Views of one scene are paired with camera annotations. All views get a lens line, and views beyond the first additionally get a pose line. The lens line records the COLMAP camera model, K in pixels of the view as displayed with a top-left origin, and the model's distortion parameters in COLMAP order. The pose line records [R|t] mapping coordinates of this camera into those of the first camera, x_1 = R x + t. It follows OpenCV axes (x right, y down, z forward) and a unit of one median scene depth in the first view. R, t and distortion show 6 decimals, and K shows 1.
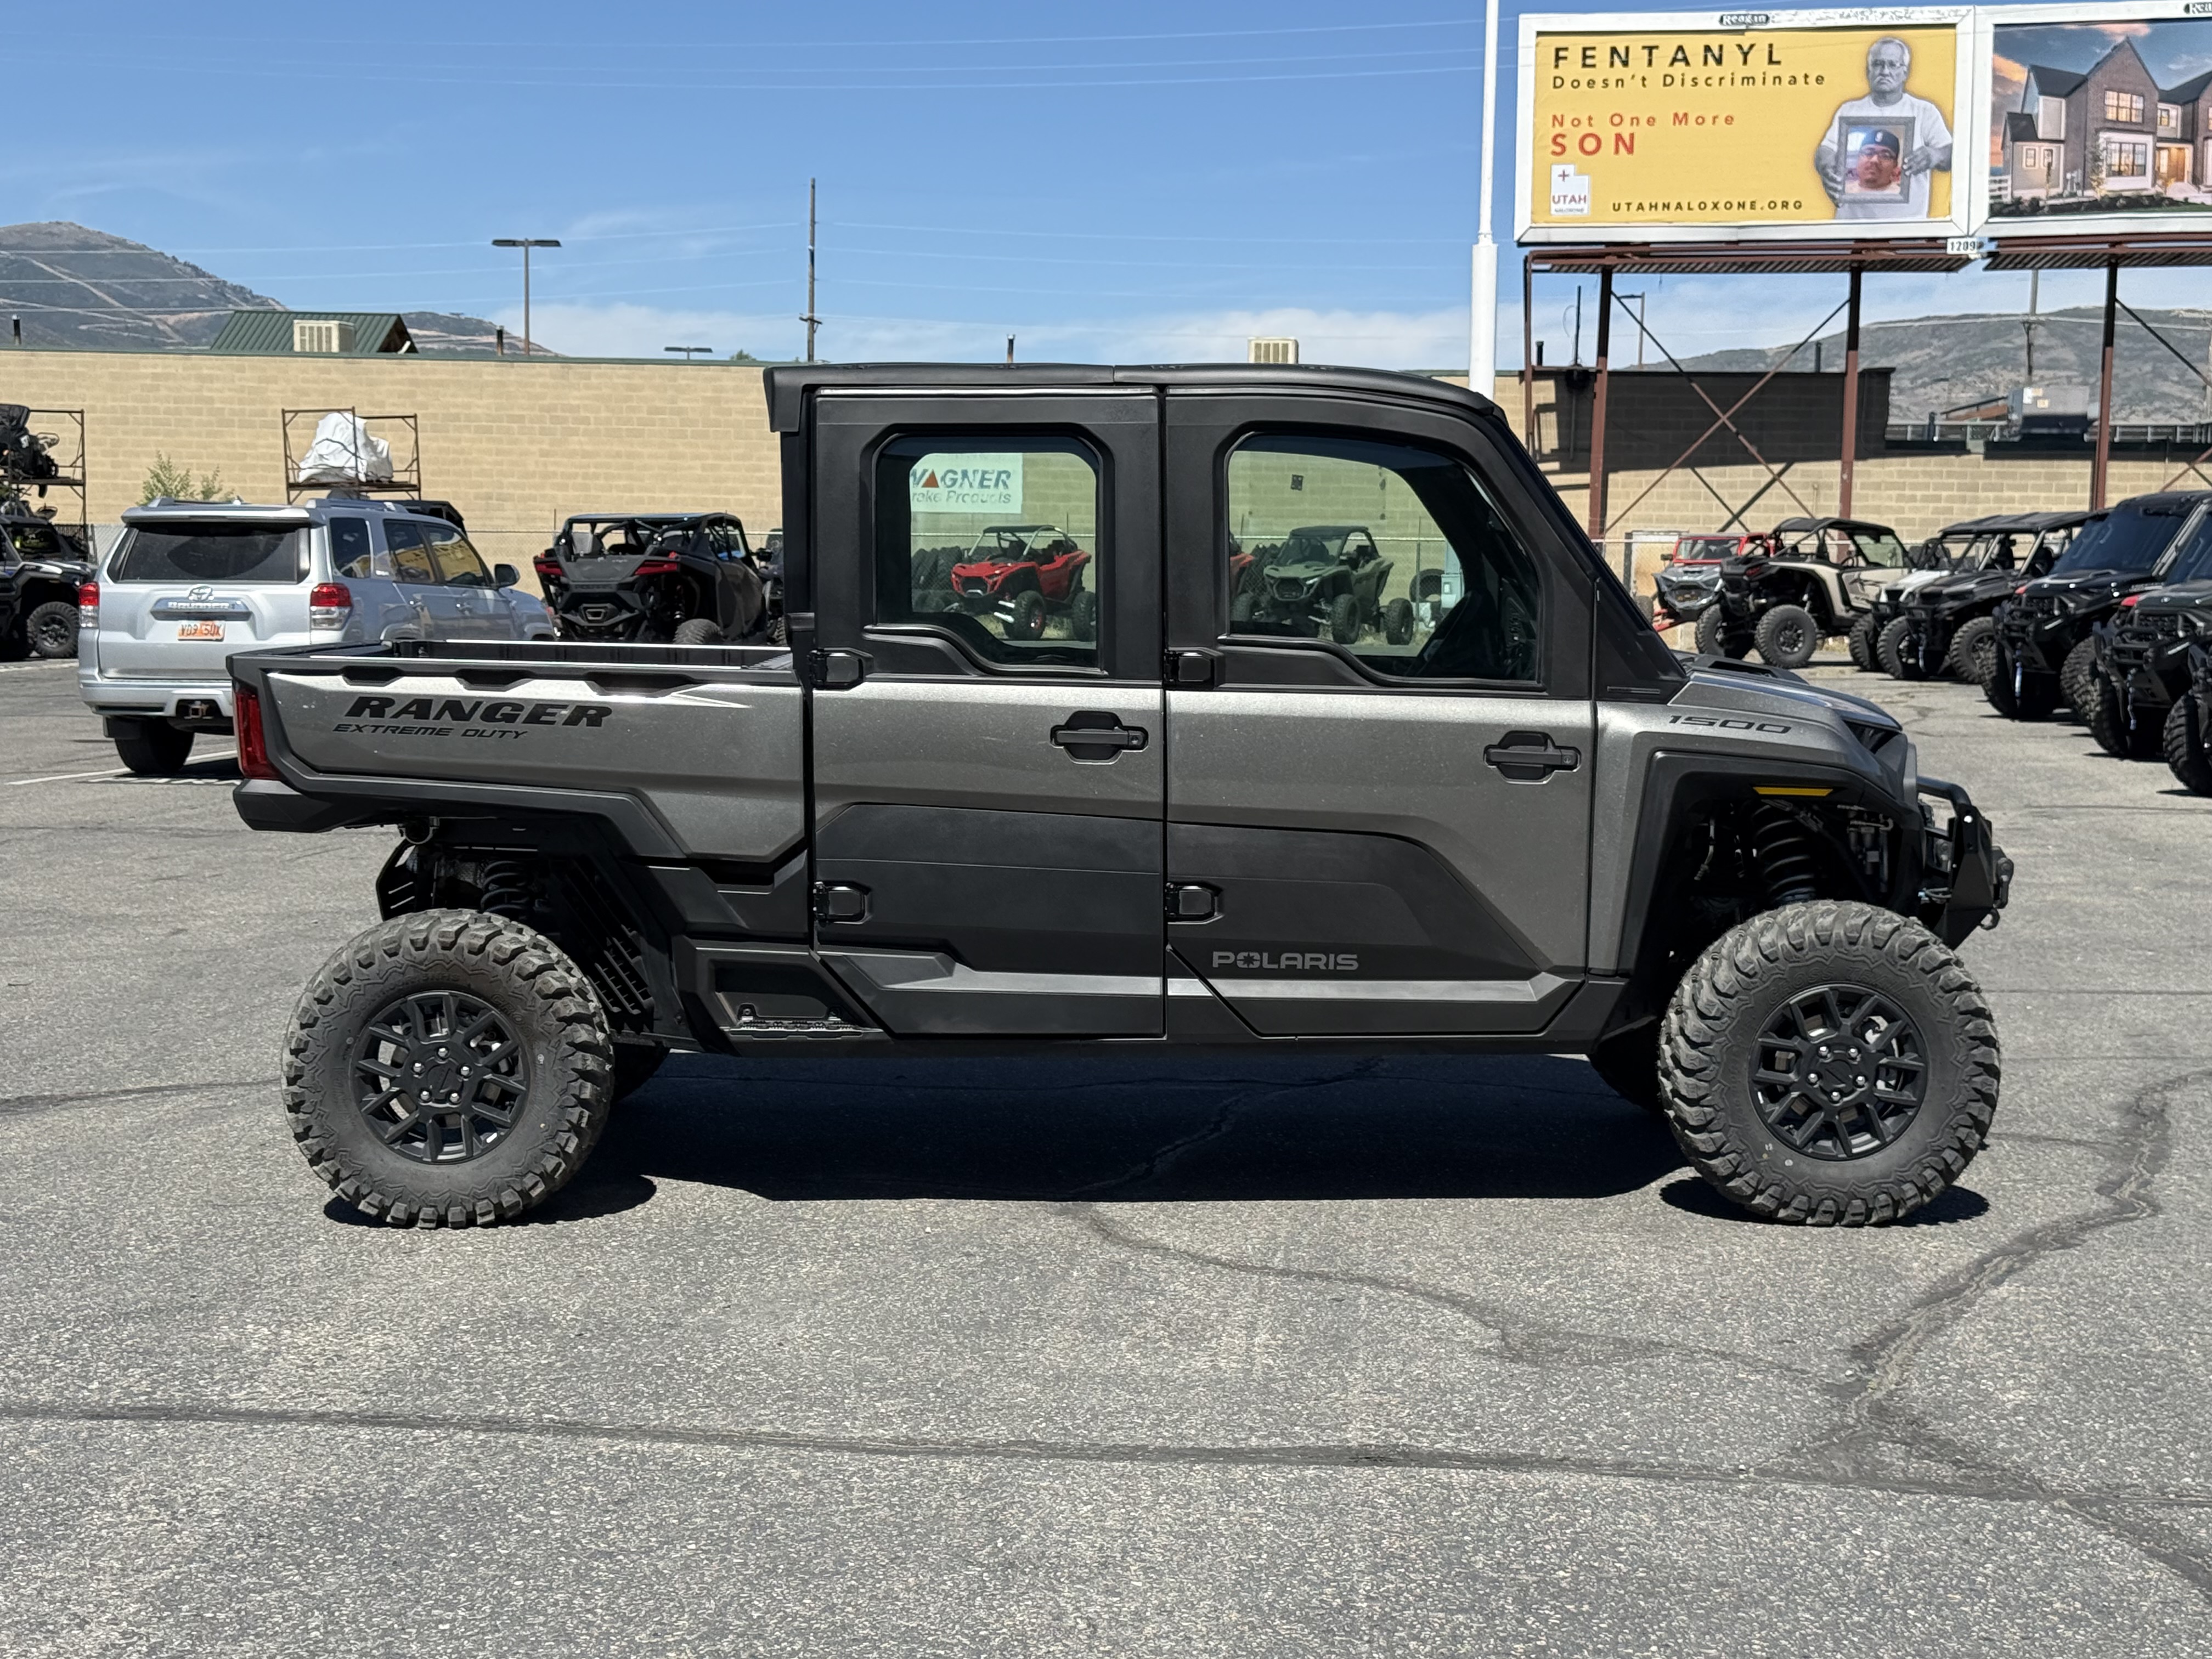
lens RADIAL K [[3237.8, 0, 1125.4], [0, 3237.8, 776.7], [0, 0, 1]] dist [0.128724, 0.000000]
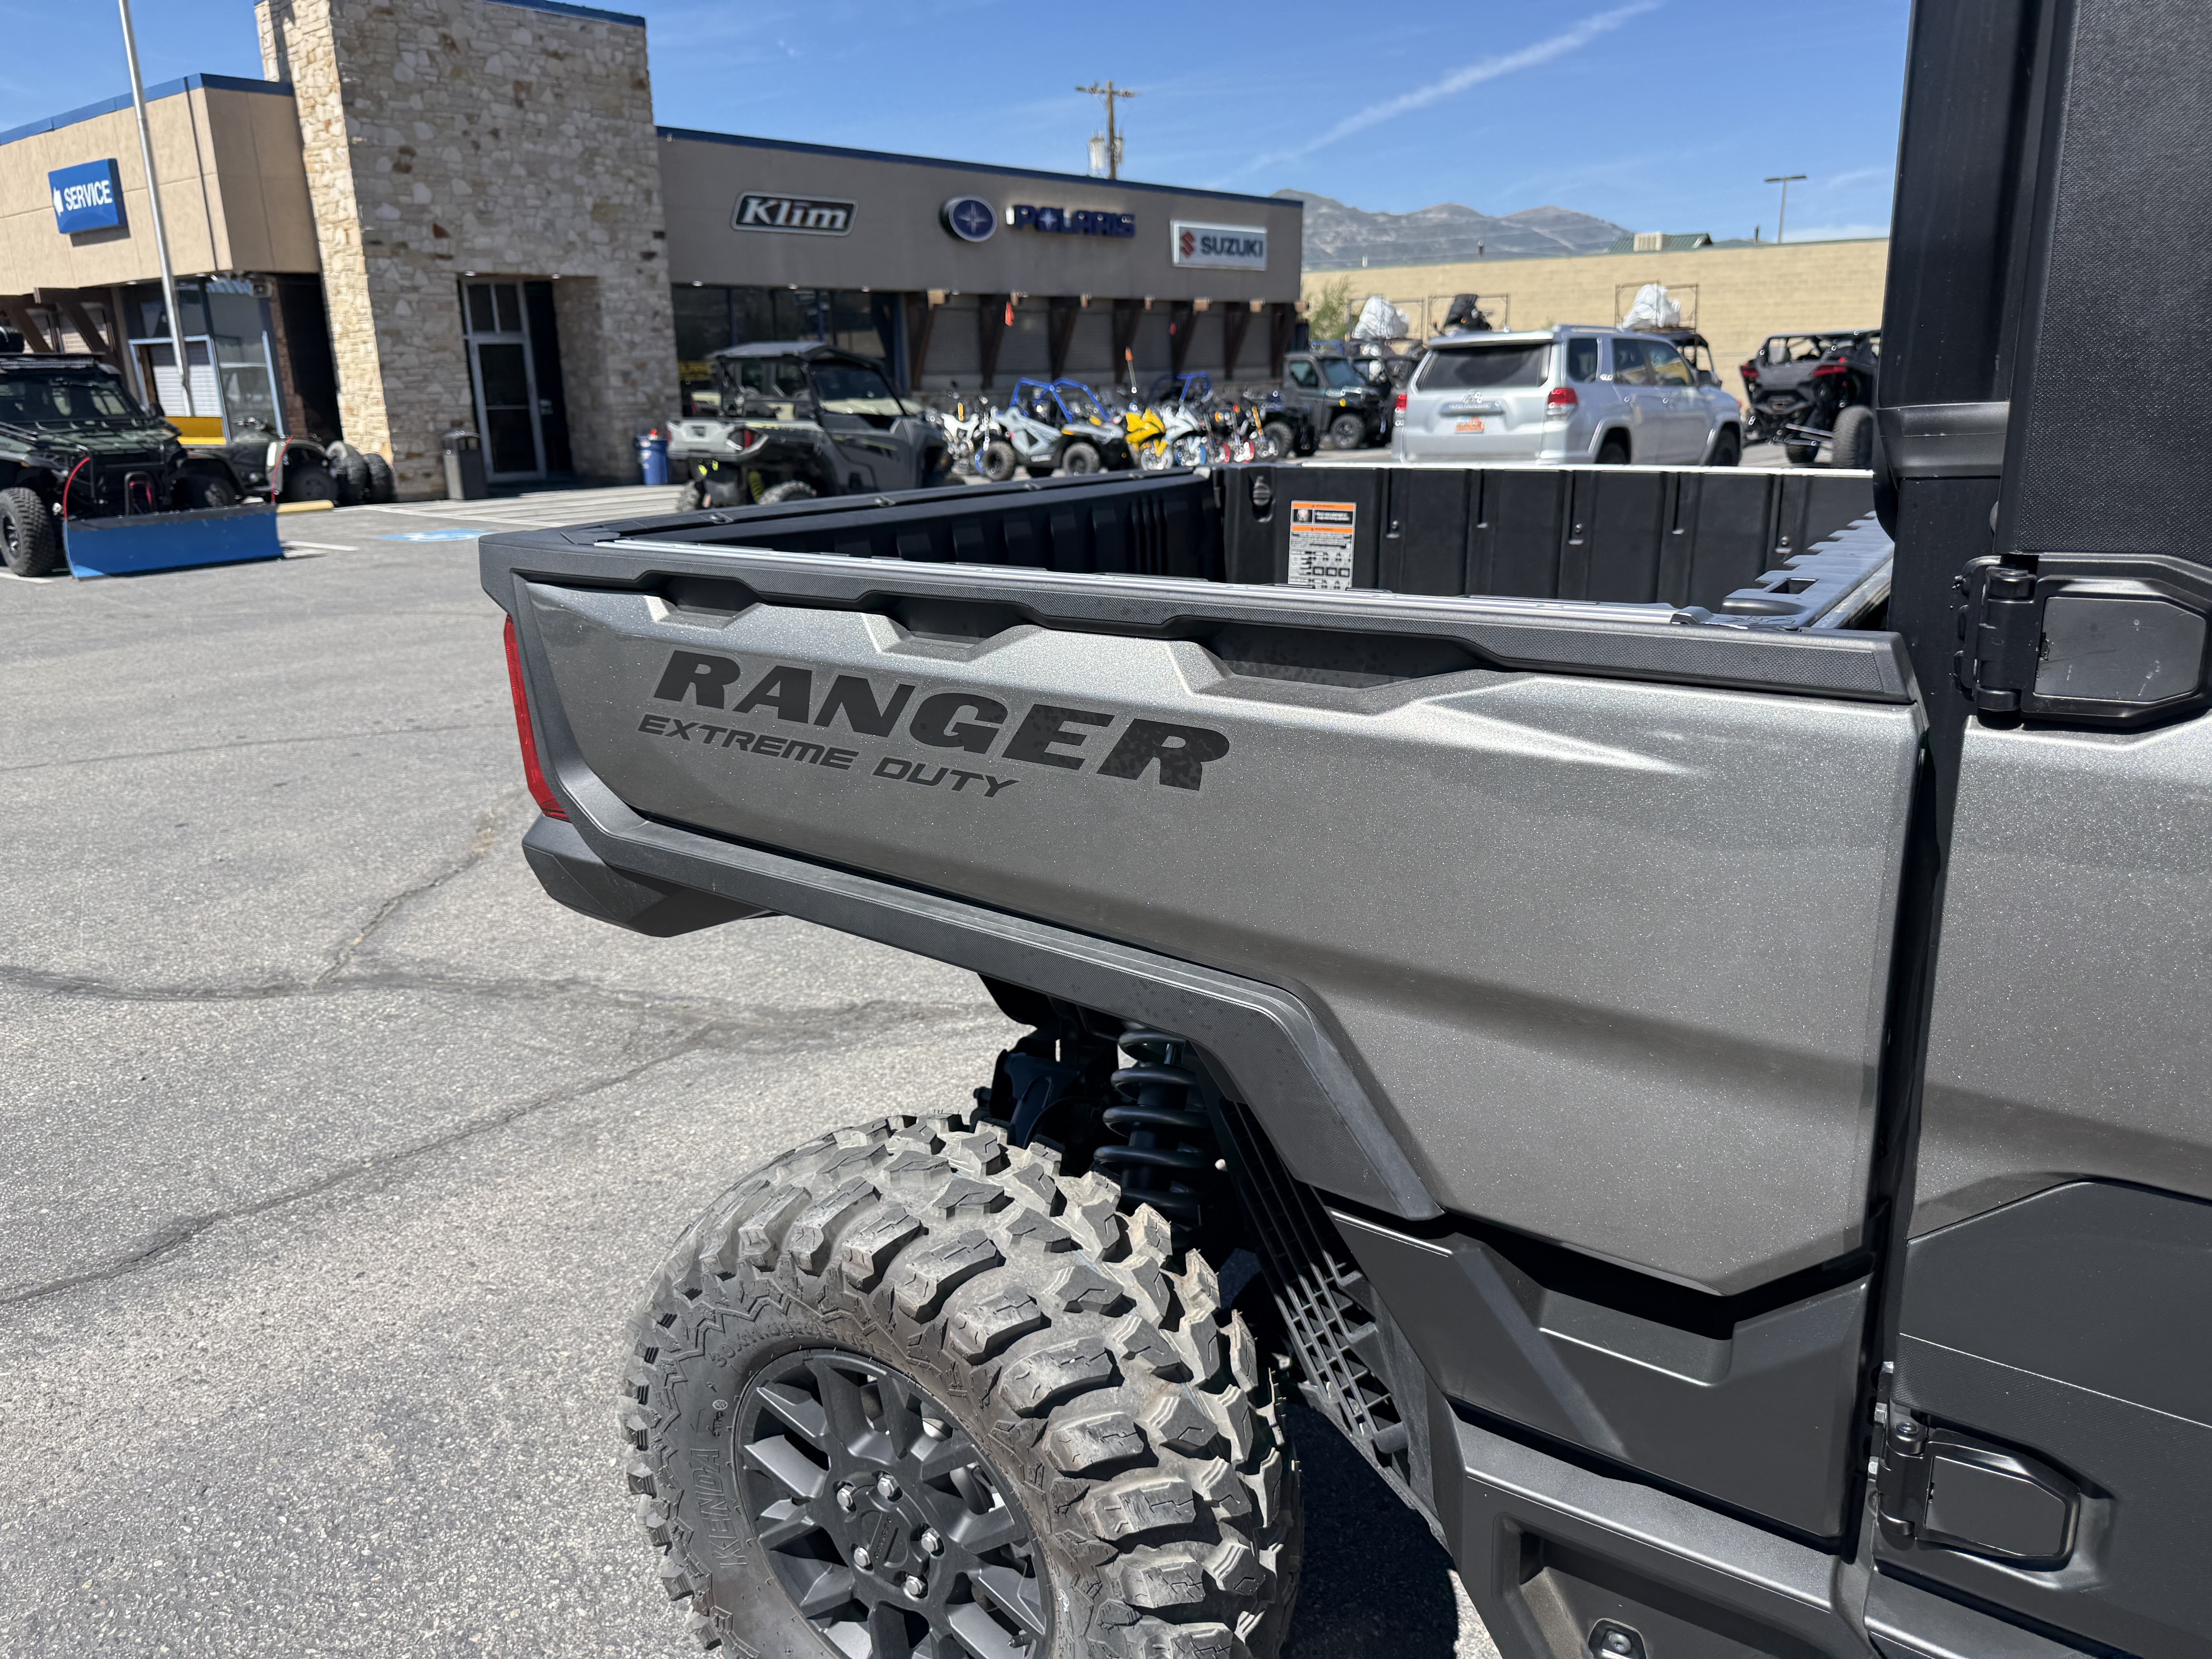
lens RADIAL K [[1576.0, 0, 1095.0], [0, 1576.0, 827.5], [0, 0, 1]] dist [0.034040, -0.047207]
pose [[0.838935, 0.120964, -0.530618, -0.023188], [-0.008403, 0.977749, 0.209610, -0.011783], [0.544167, -0.171391, 0.821284, 0.230260]]
